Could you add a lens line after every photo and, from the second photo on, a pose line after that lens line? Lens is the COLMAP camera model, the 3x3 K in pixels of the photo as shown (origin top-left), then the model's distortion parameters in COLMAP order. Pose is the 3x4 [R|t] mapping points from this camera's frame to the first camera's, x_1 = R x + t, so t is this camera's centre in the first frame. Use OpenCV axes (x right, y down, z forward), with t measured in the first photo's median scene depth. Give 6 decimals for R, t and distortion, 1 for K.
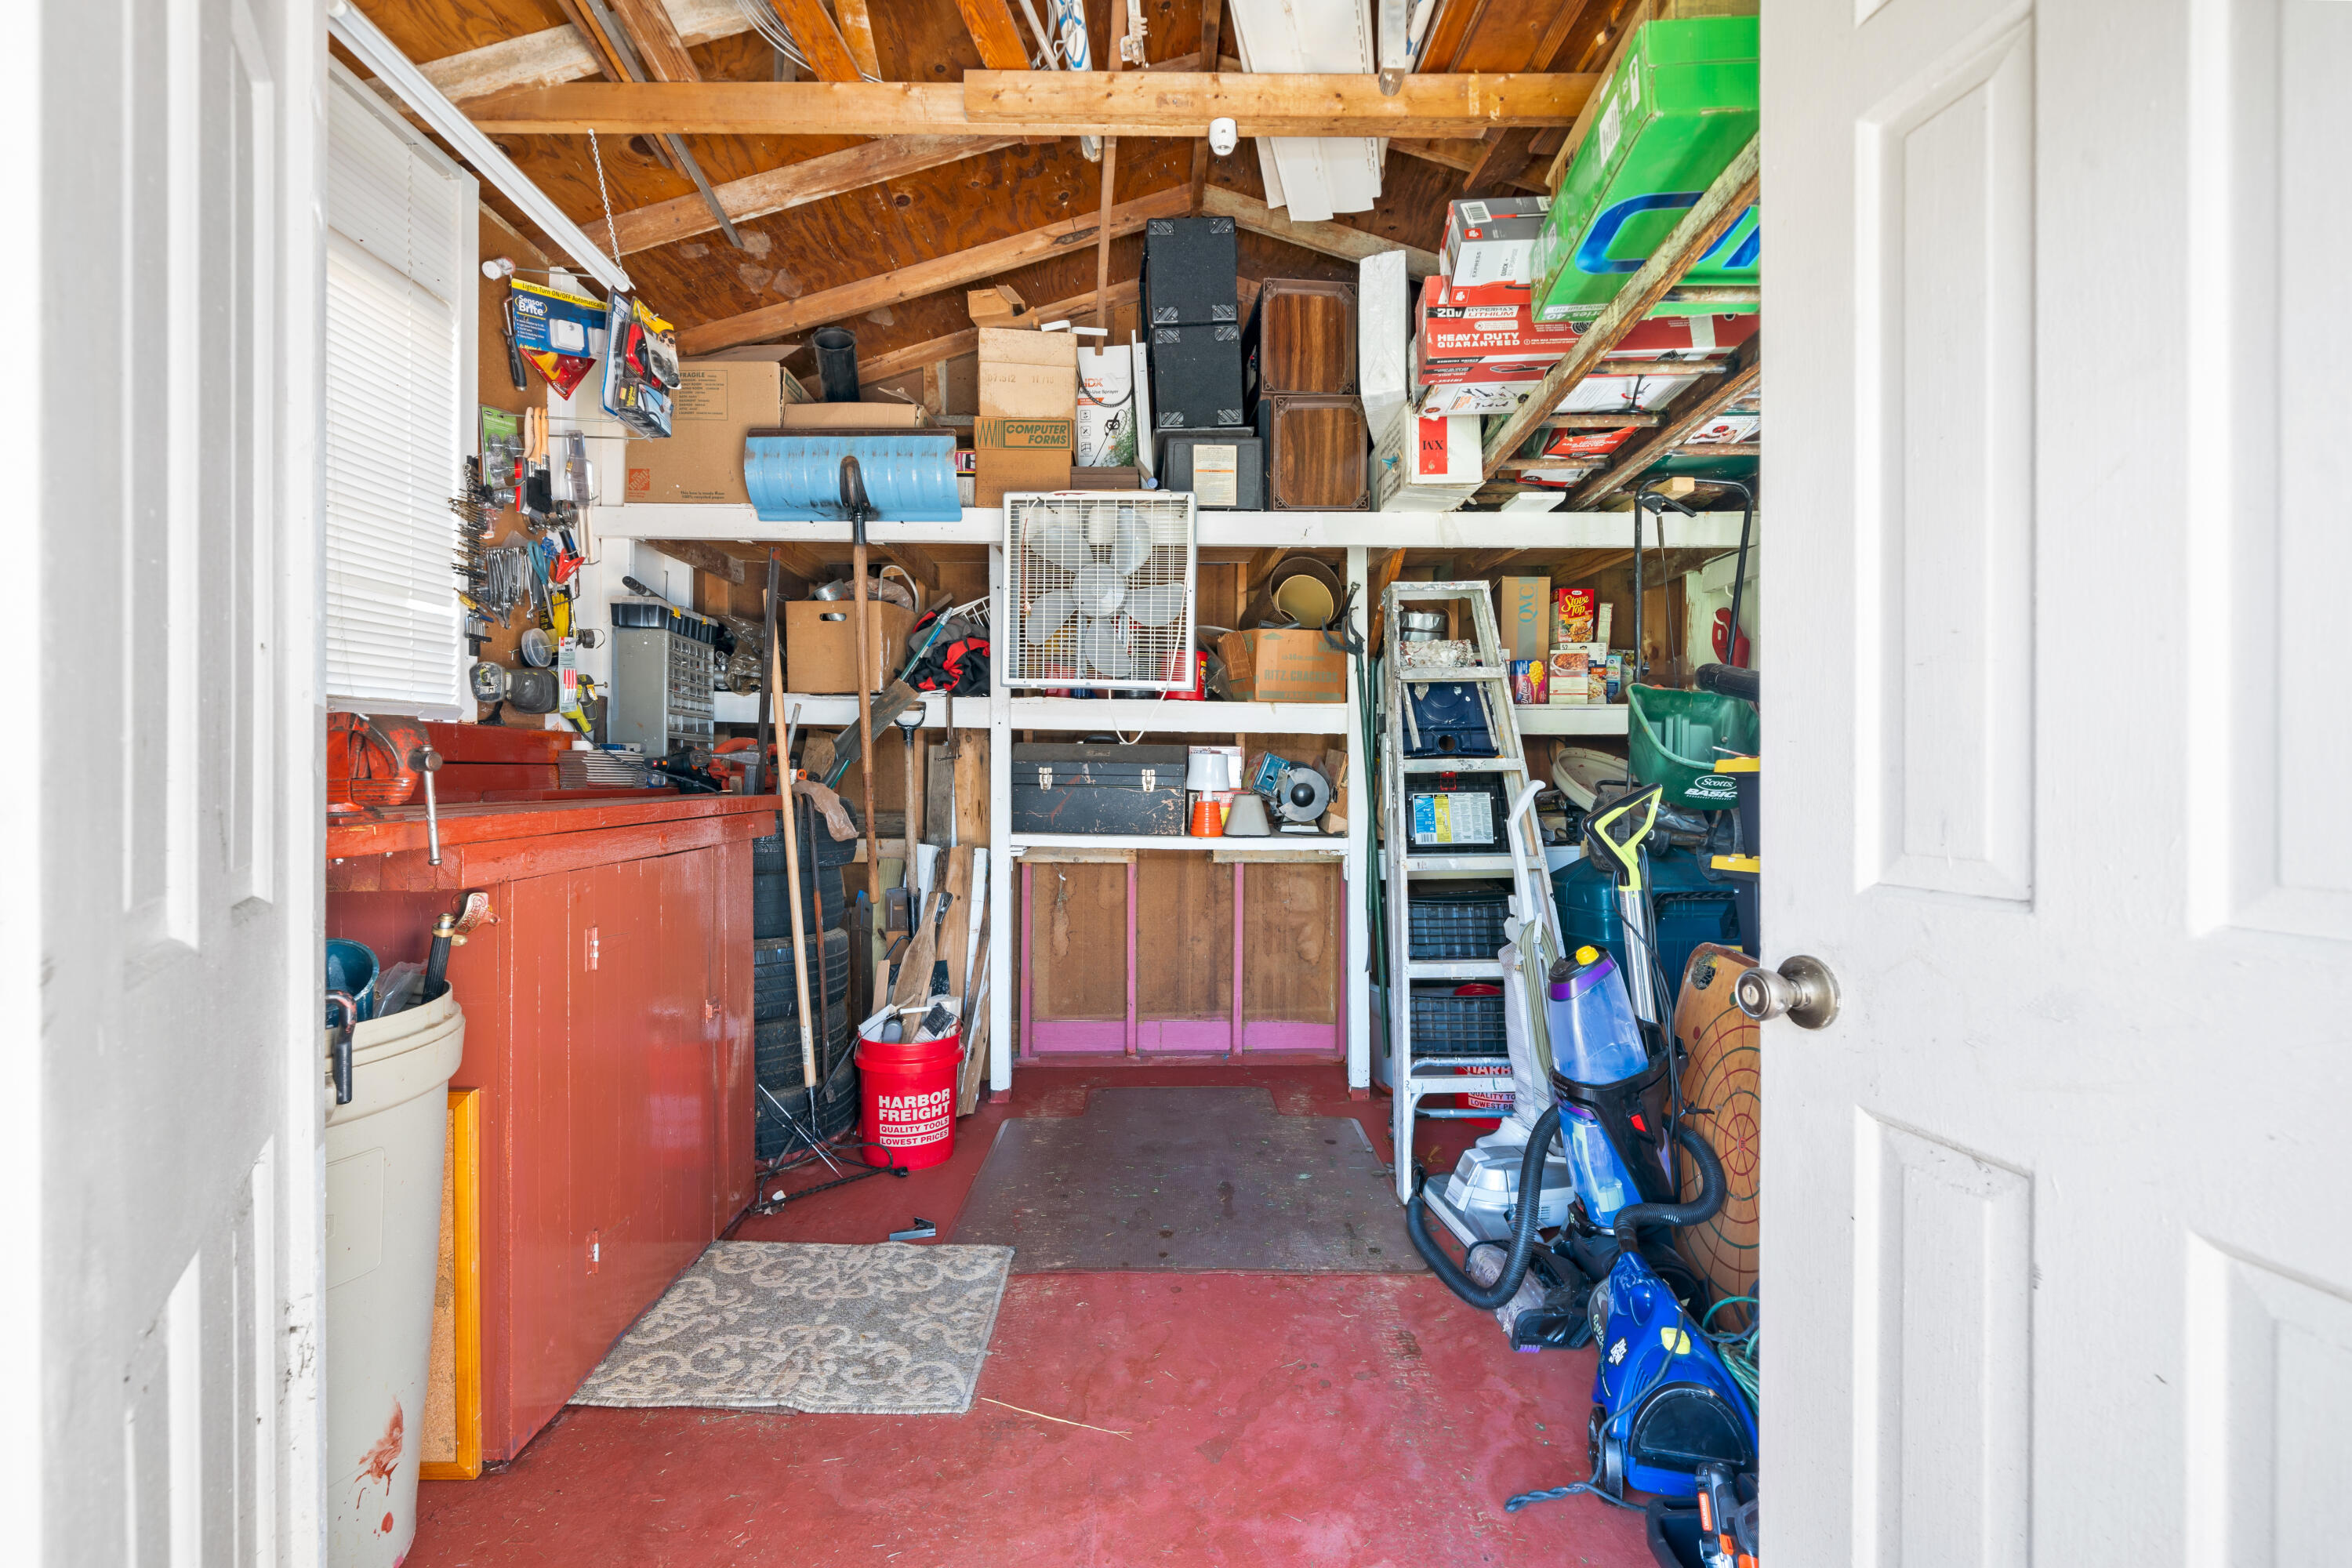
lens RADIAL K [[1071.5, 0, 1192.2], [0, 1071.5, 771.8], [0, 0, 1]] dist [0.003612, -0.001318]
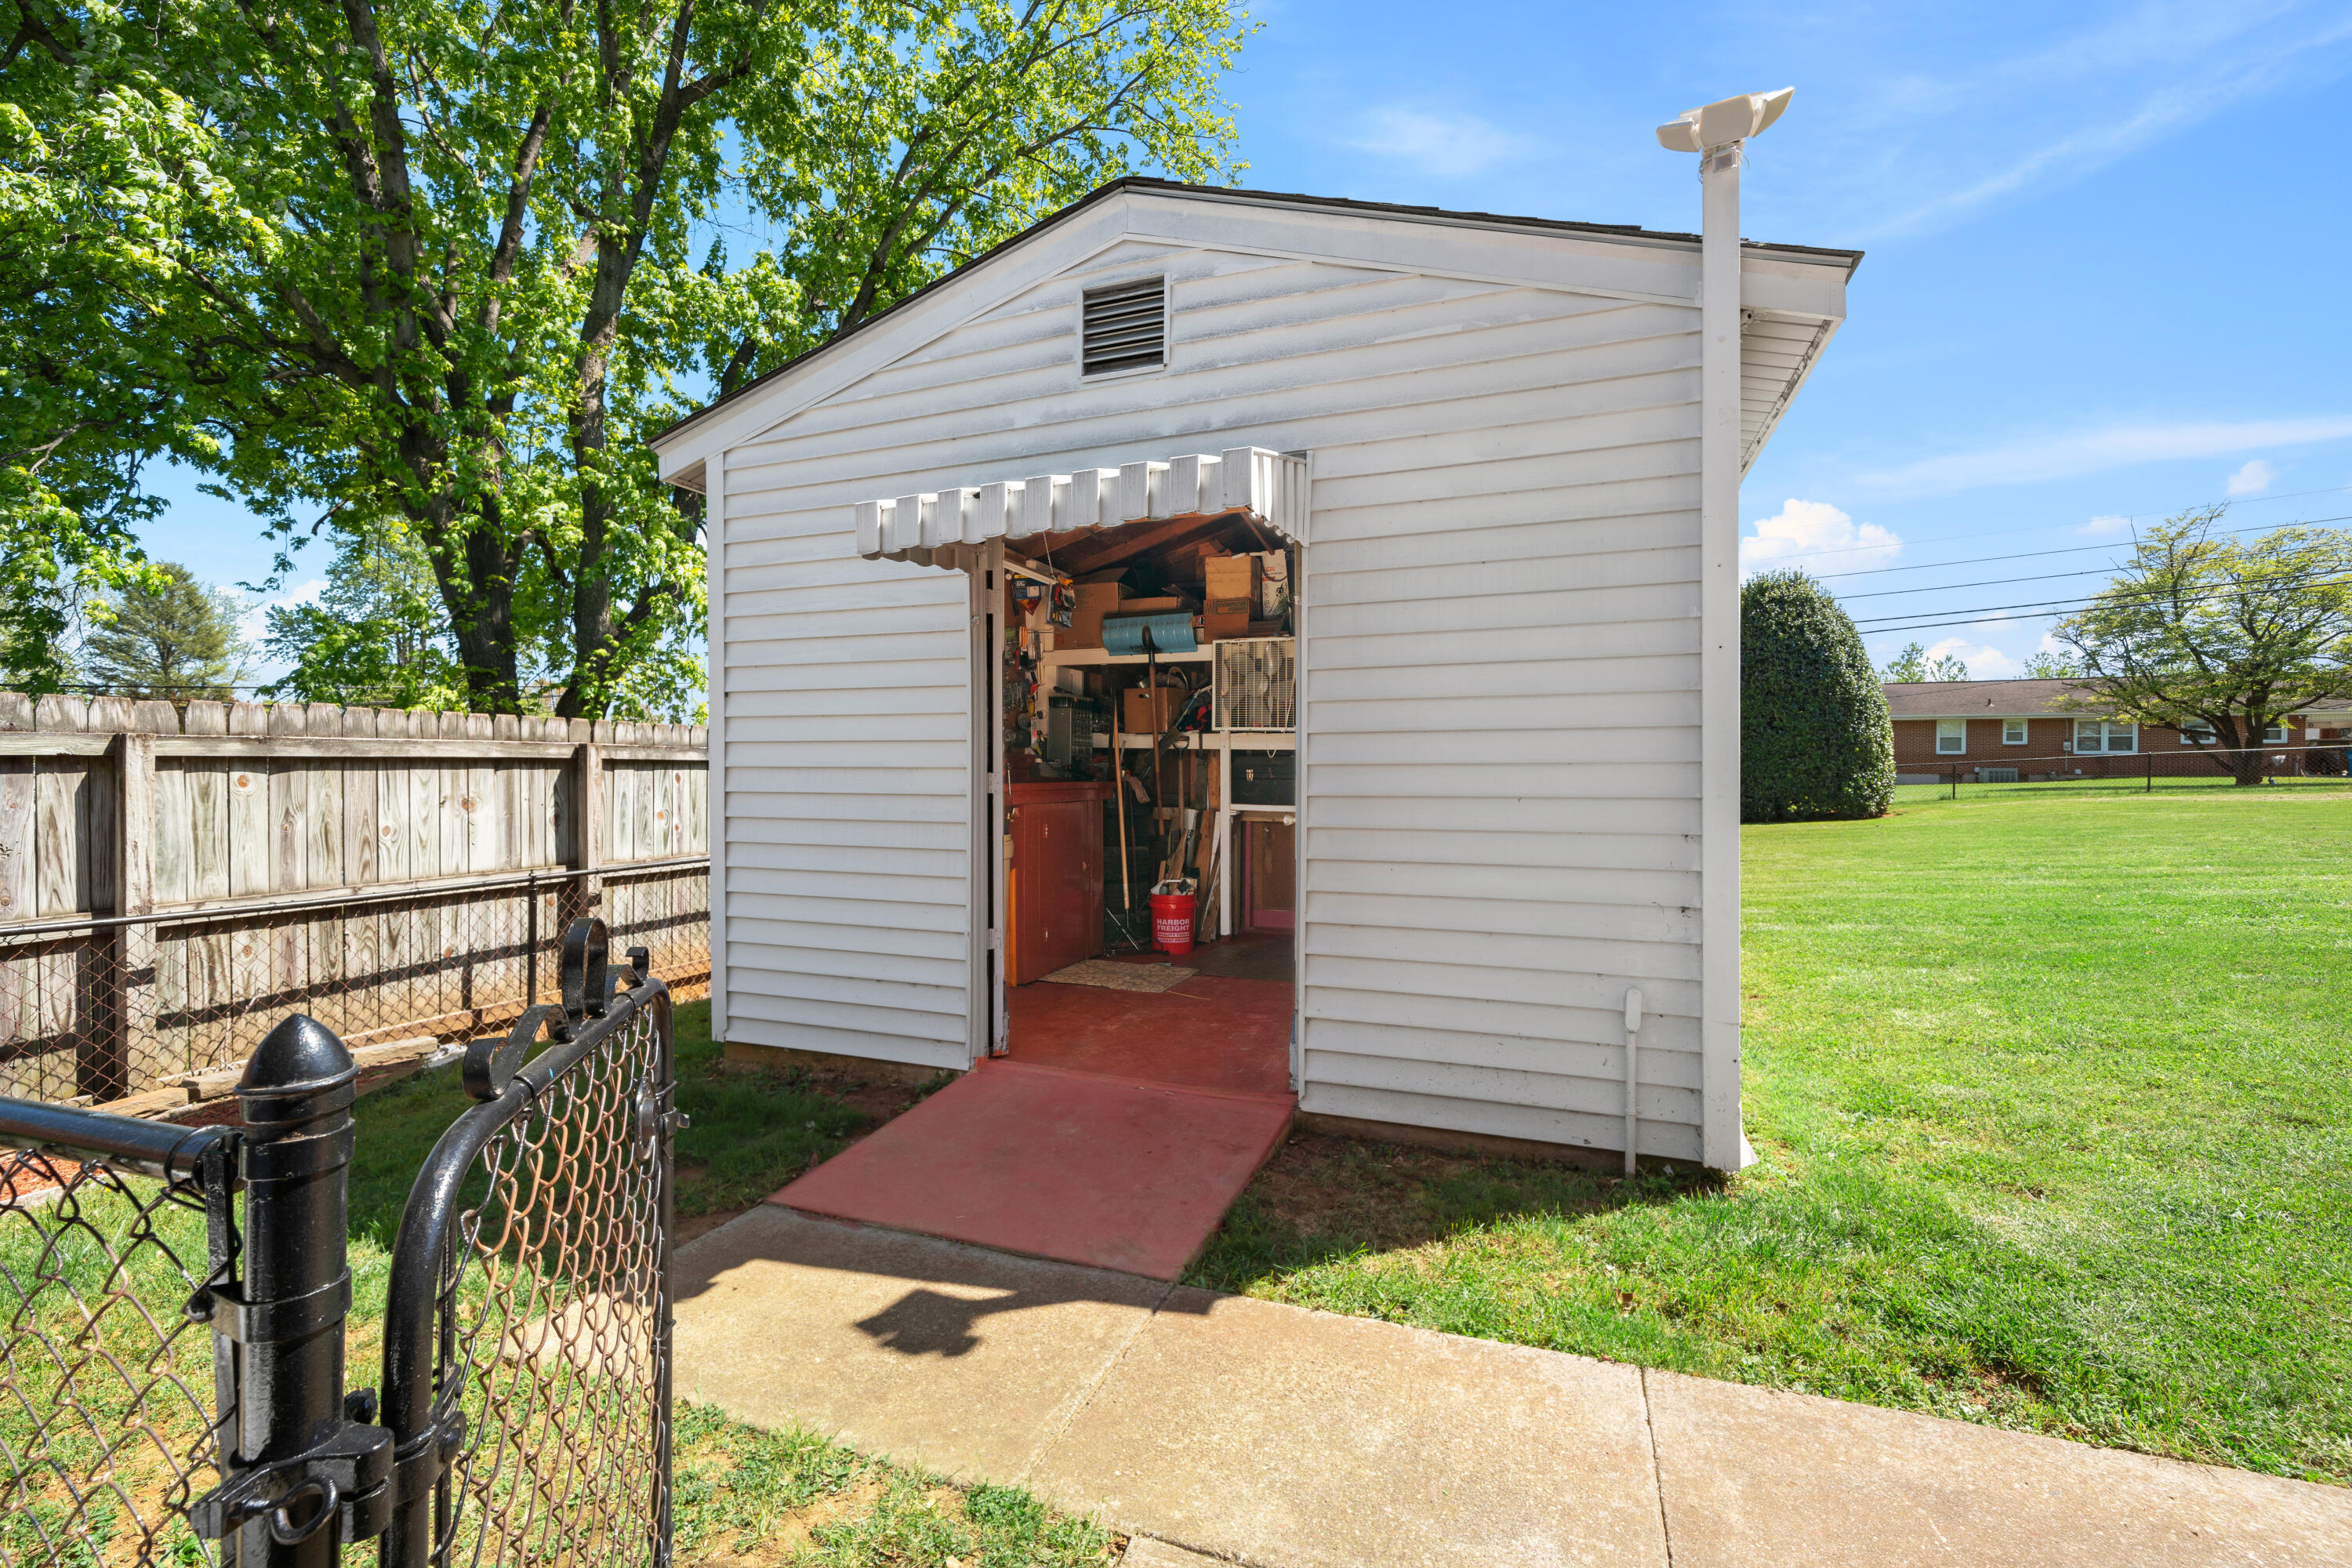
lens RADIAL K [[1071.5, 0, 1165.8], [0, 1071.5, 785.8], [0, 0, 1]] dist [0.003612, -0.001318]
pose [[0.924775, 0.002247, -0.380508, 0.536189], [-0.001011, 0.999994, 0.003448, 0.022677], [0.380513, -0.002804, 0.924771, -0.979036]]
